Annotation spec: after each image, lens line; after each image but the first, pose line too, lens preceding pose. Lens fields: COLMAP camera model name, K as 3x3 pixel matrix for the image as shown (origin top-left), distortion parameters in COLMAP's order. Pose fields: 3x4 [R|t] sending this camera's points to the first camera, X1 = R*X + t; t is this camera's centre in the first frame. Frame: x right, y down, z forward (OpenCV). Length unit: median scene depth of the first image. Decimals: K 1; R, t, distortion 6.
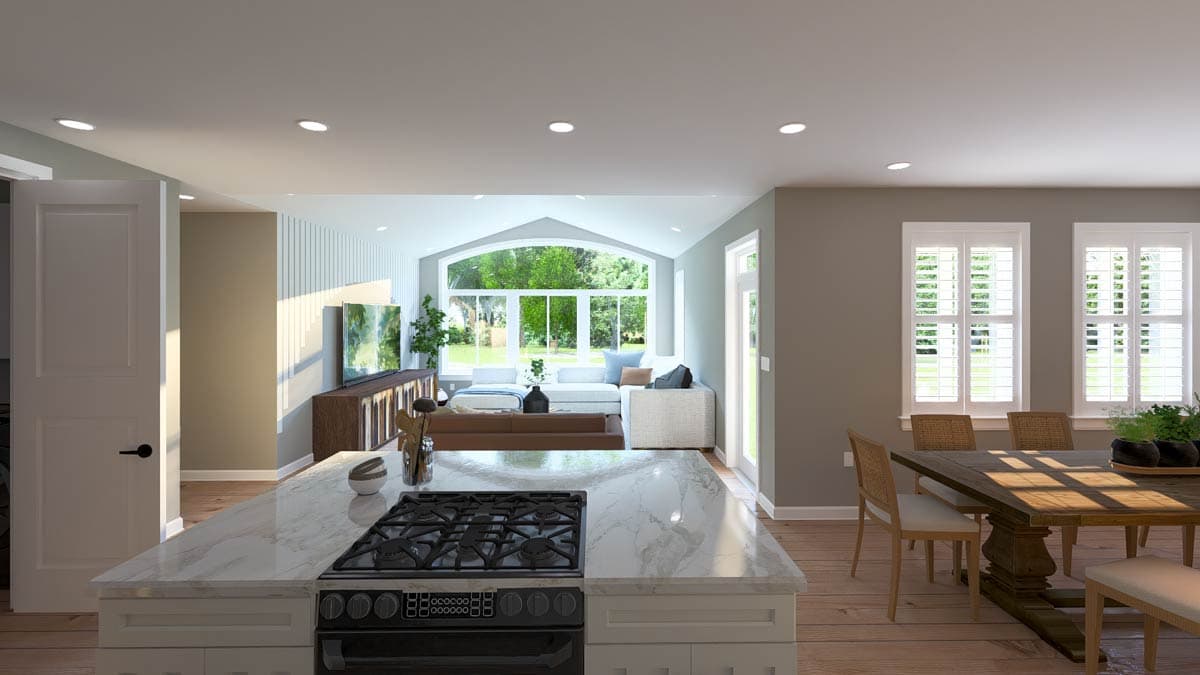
lens RADIAL K [[493.5, 0, 593.9], [0, 493.5, 316.4], [0, 0, 1]] dist [-0.002371, -0.000123]
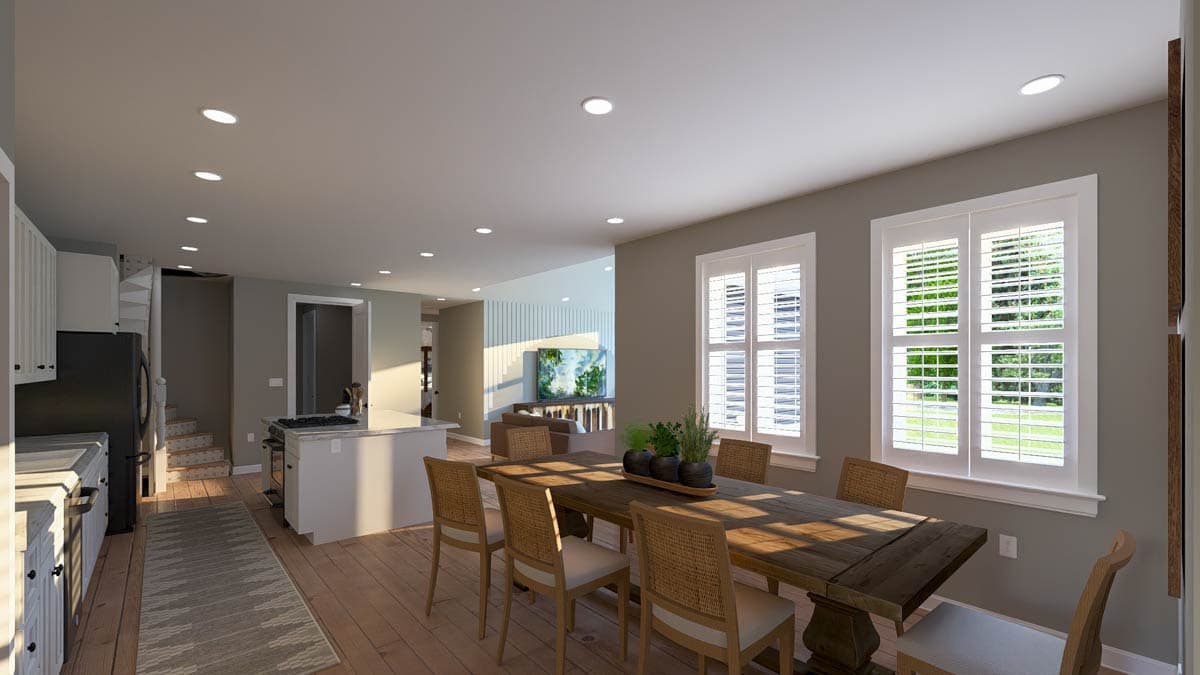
lens RADIAL K [[493.5, 0, 607.3], [0, 493.5, 364.6], [0, 0, 1]] dist [-0.002371, -0.000123]
pose [[0.661415, -0.004207, -0.750008, 0.797022], [0.001470, 0.999990, -0.004313, 0.028750], [0.750019, 0.001750, 0.661414, 0.093596]]
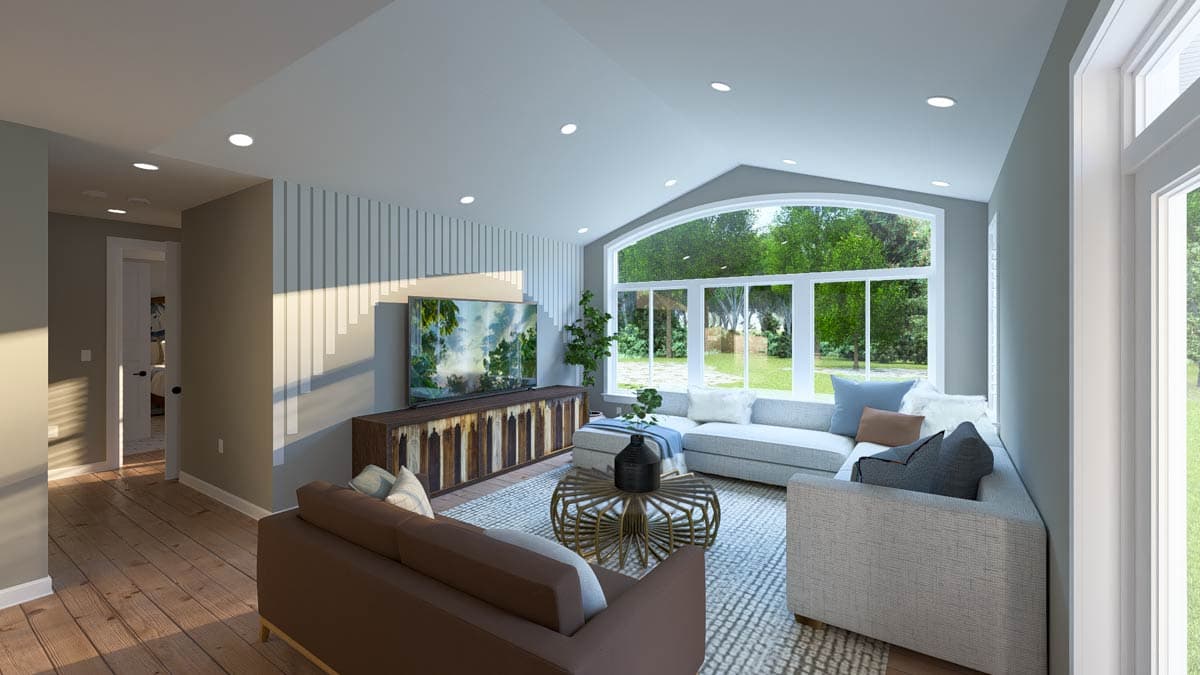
lens RADIAL K [[493.5, 0, 601.2], [0, 493.5, 324.2], [0, 0, 1]] dist [-0.002371, -0.000123]
pose [[0.825151, -0.001423, -0.564910, 0.166866], [0.001598, 0.999999, -0.000185, 0.012509], [0.564910, -0.000750, 0.825152, 0.495147]]
